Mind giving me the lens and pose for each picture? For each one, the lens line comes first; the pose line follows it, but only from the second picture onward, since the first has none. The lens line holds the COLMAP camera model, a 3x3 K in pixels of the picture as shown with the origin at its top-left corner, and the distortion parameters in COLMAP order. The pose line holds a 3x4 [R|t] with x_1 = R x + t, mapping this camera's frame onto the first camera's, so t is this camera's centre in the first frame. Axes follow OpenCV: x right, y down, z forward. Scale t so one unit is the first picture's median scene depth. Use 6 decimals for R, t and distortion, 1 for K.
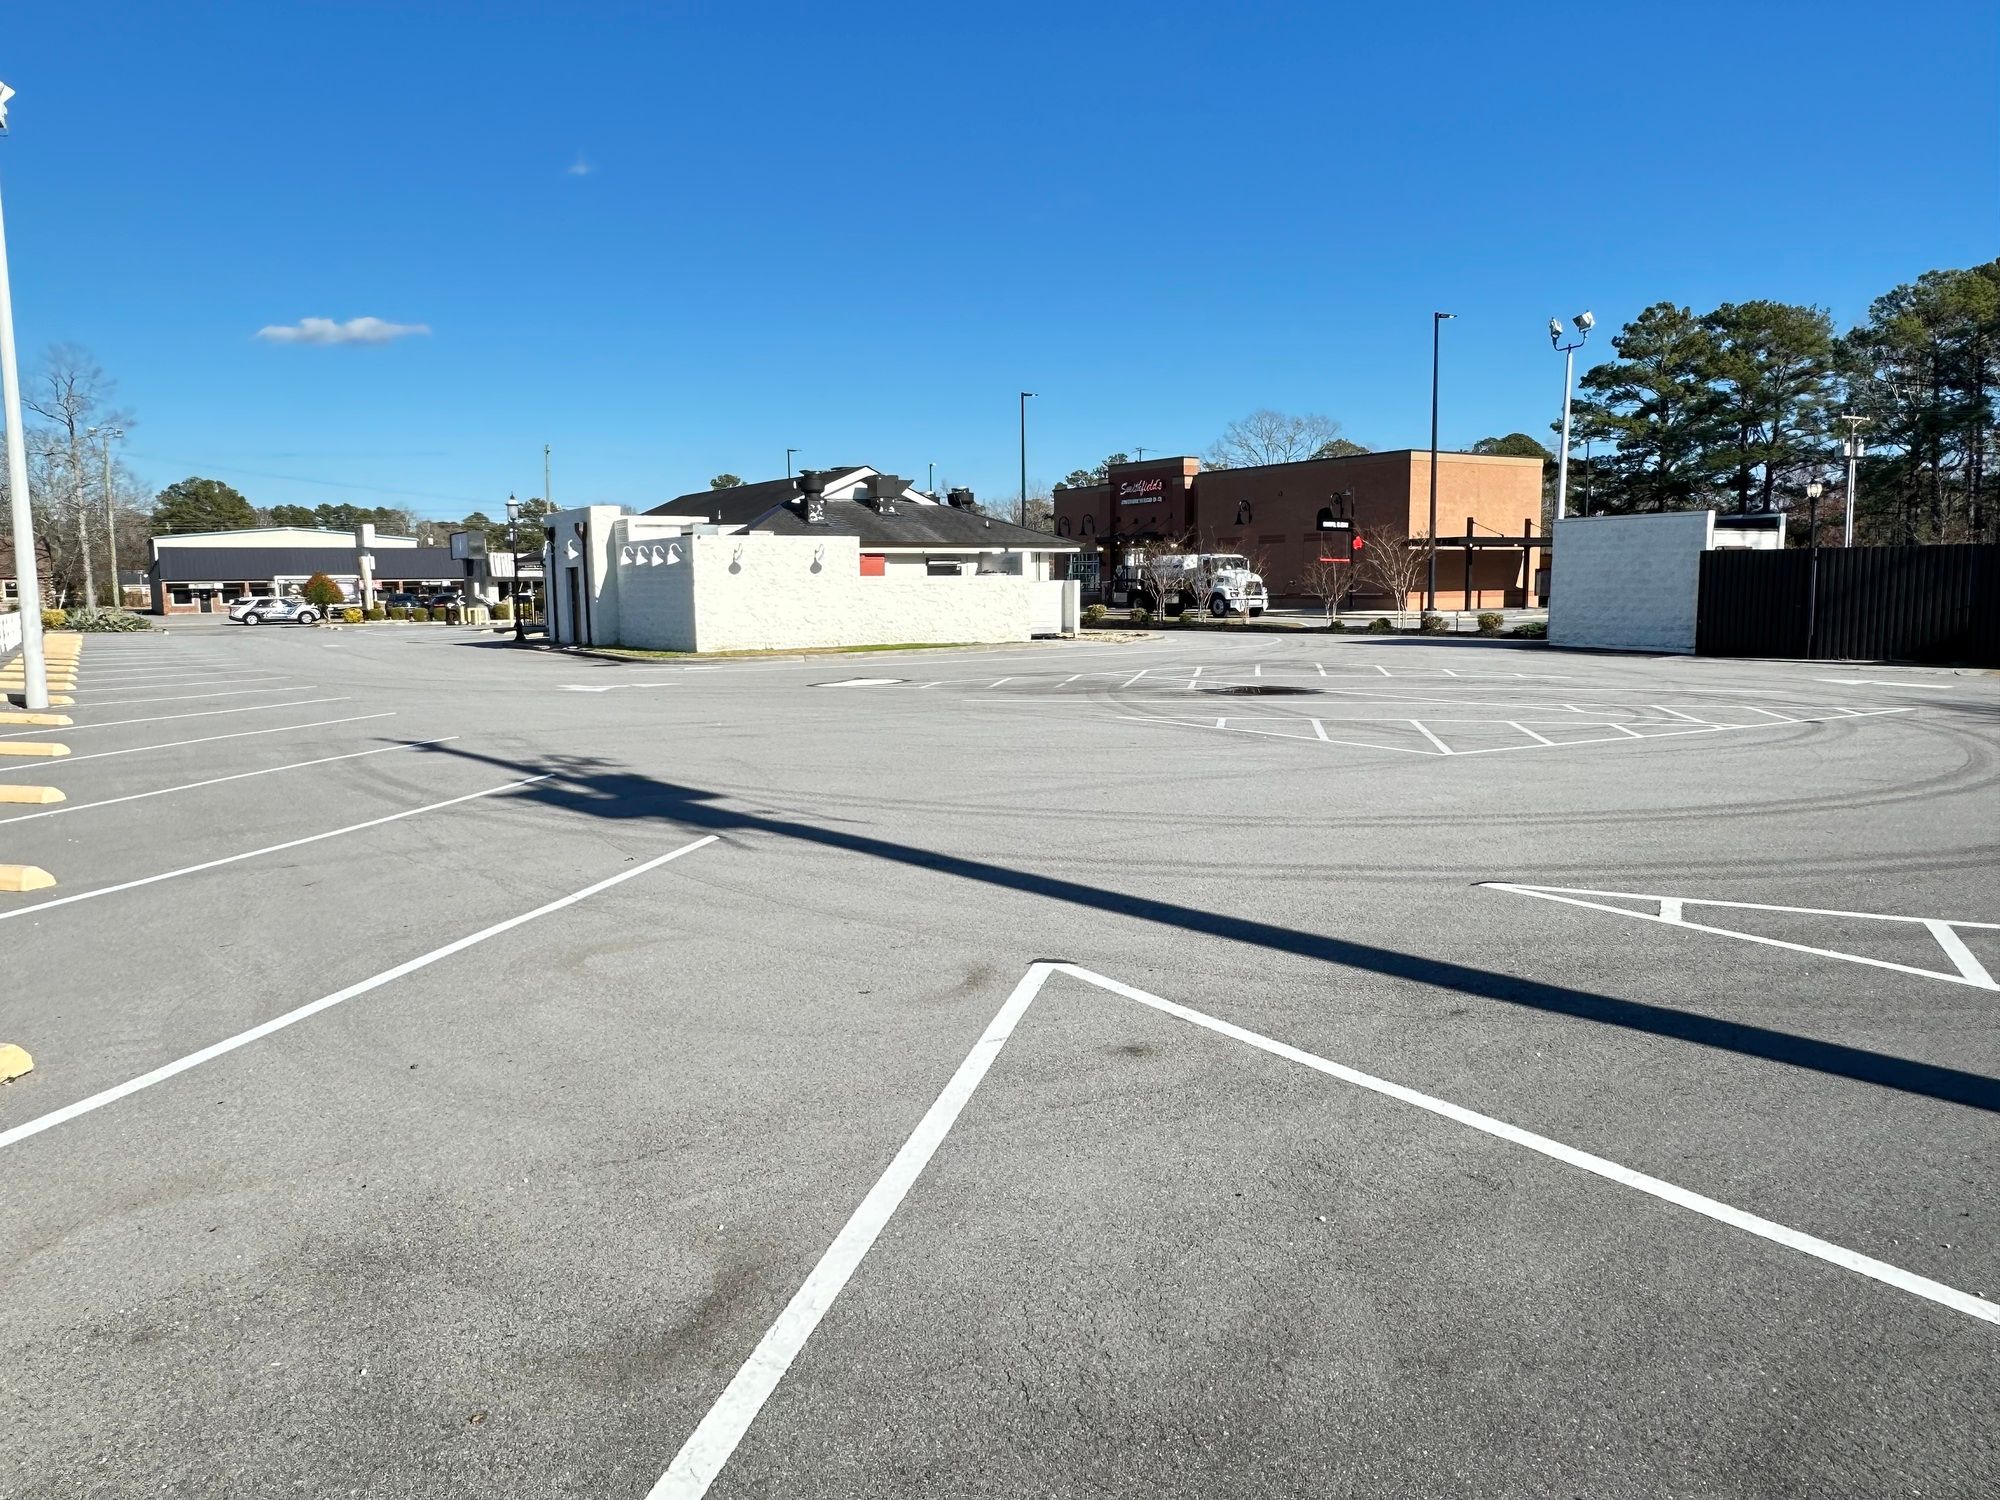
lens RADIAL K [[1402.8, 0, 997.1], [0, 1402.8, 753.8], [0, 0, 1]] dist [0.000136, -0.002631]
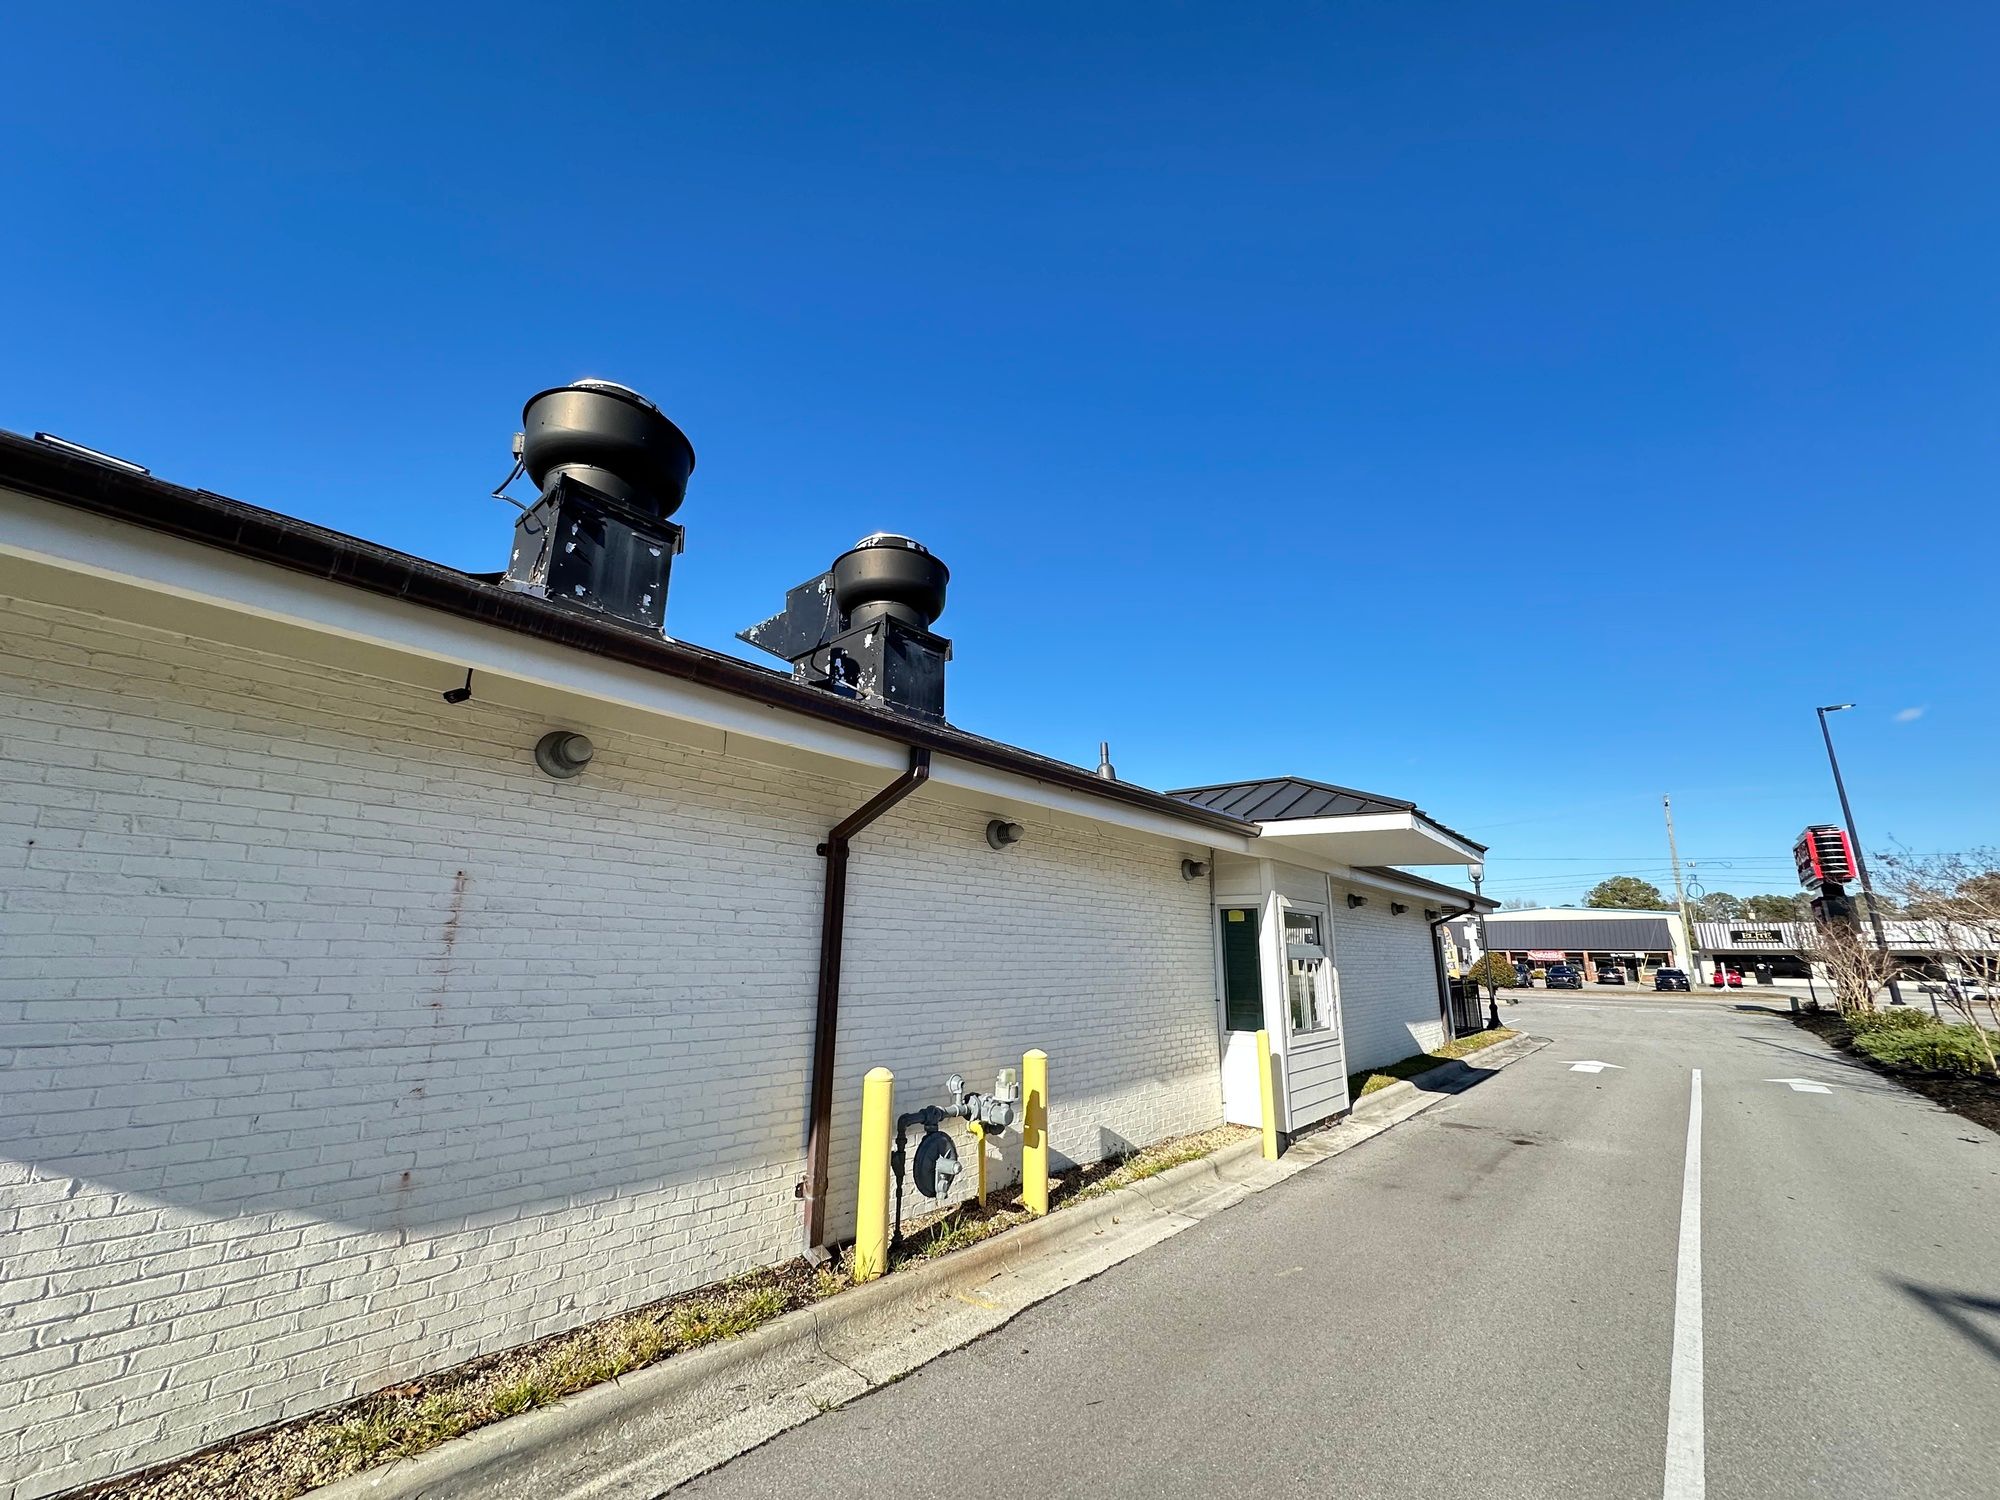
lens RADIAL K [[793.5, 0, 1000.0], [0, 793.5, 750.0], [0, 0, 1]] dist [-0.003282, 0.000237]
pose [[0.275586, -0.226527, -0.934204, 0.043195], [-0.130512, 0.954021, -0.269833, -0.065174], [0.952375, 0.196287, 0.233351, 0.534072]]
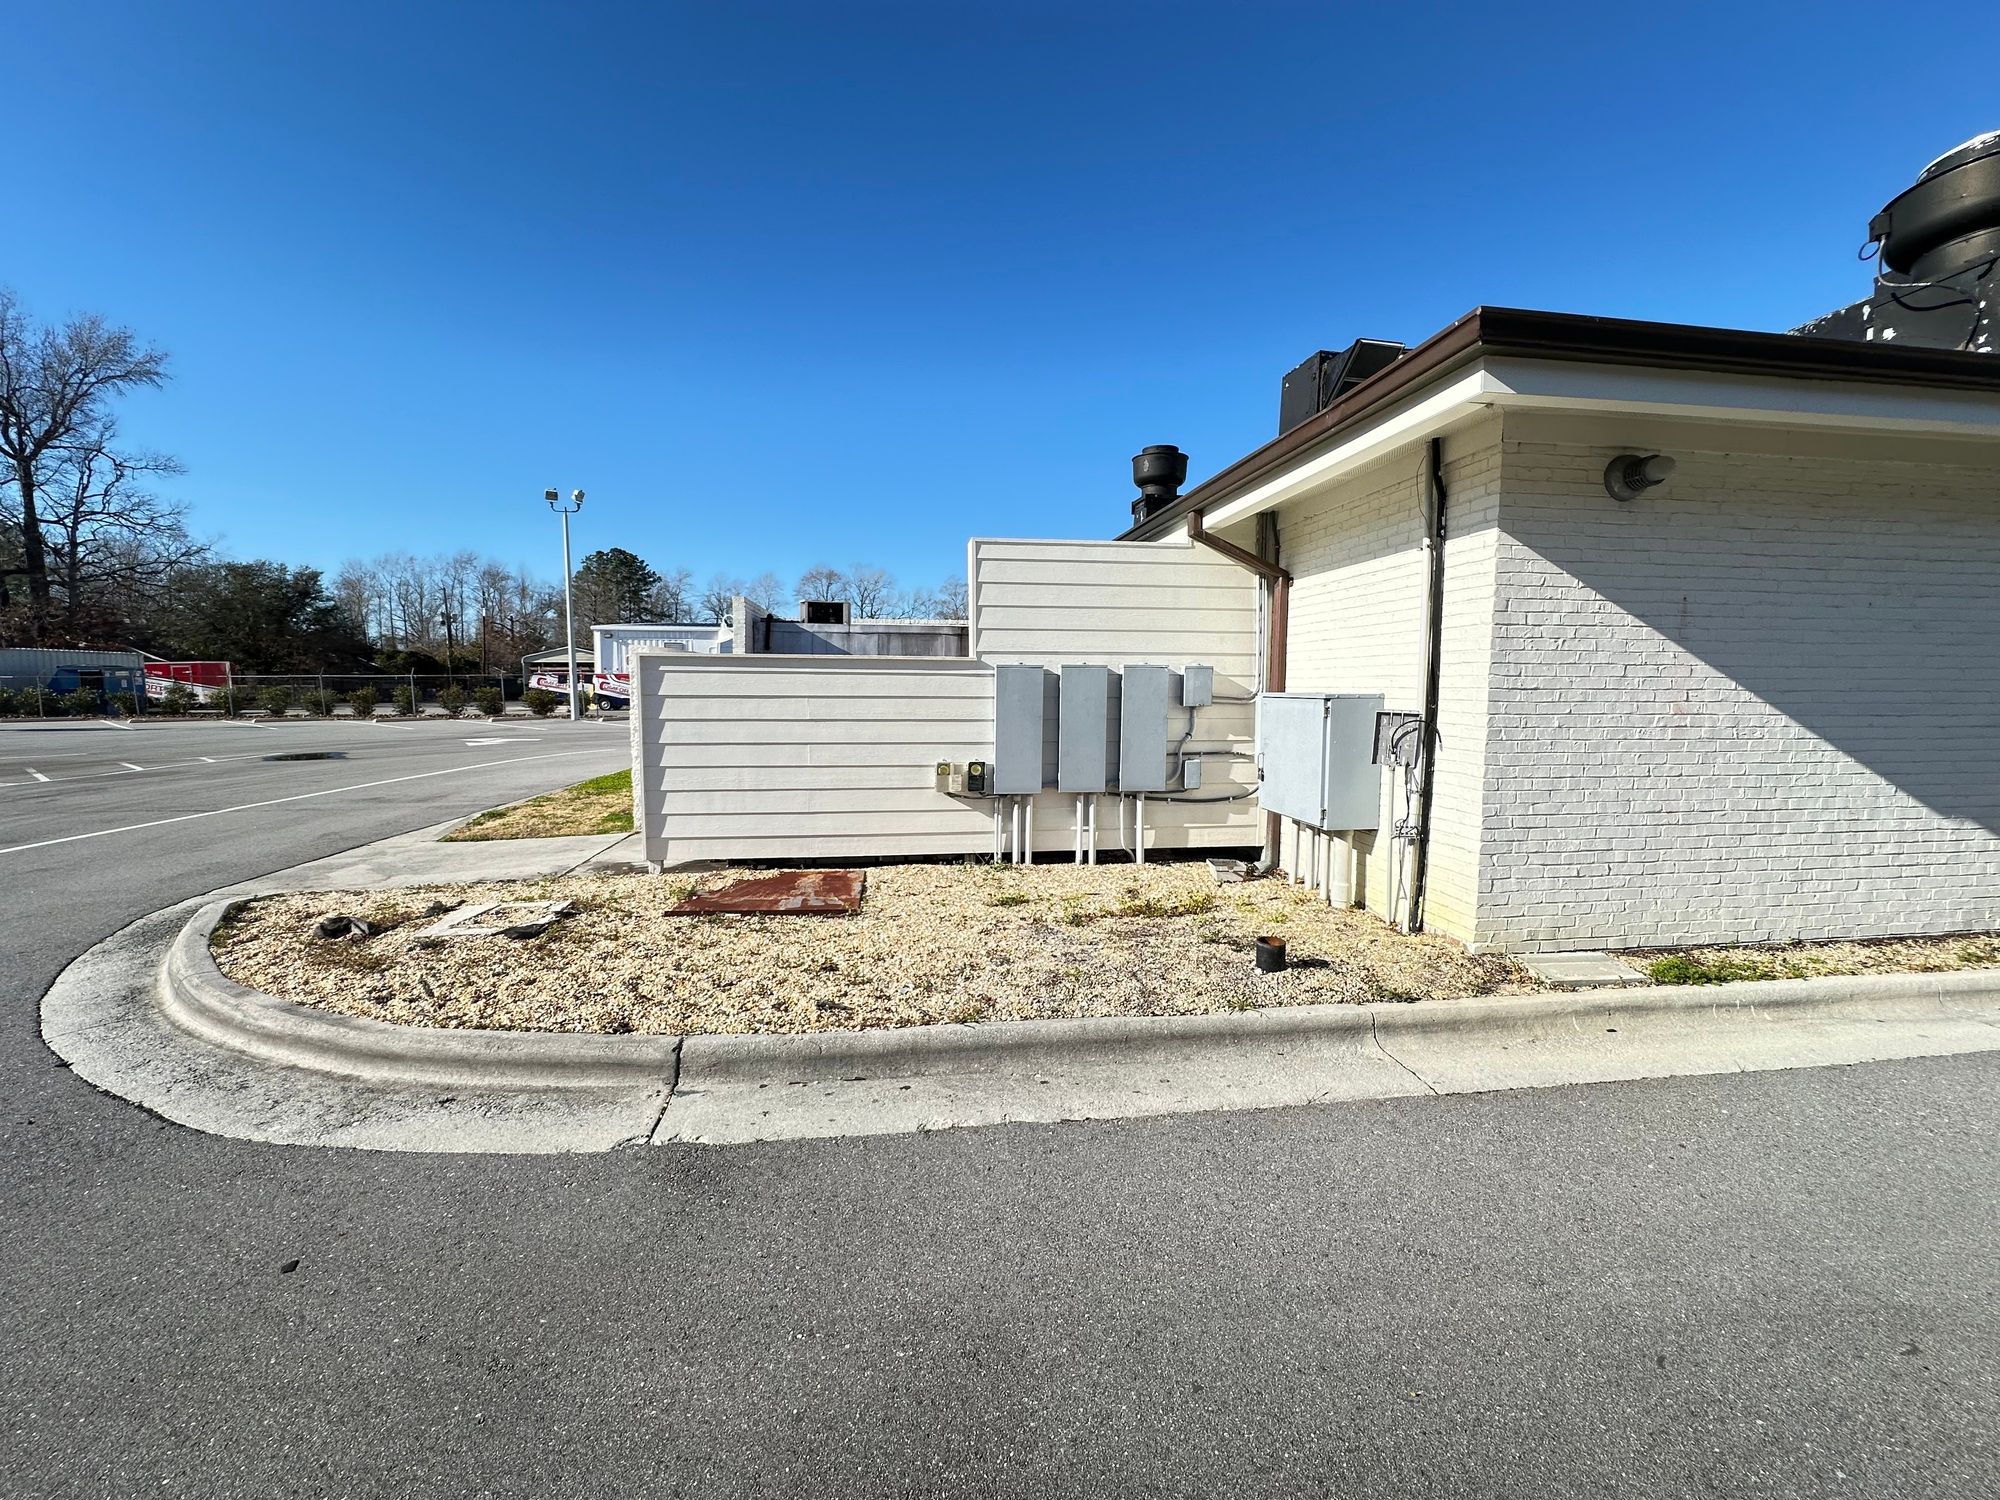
lens RADIAL K [[793.5, 0, 1000.0], [0, 793.5, 750.0], [0, 0, 1]] dist [-0.003282, 0.000237]
pose [[-0.423151, 0.085319, -0.902033, 0.072313], [-0.108025, 0.983705, 0.143719, -0.058004], [0.899596, 0.158257, -0.407039, 0.485199]]
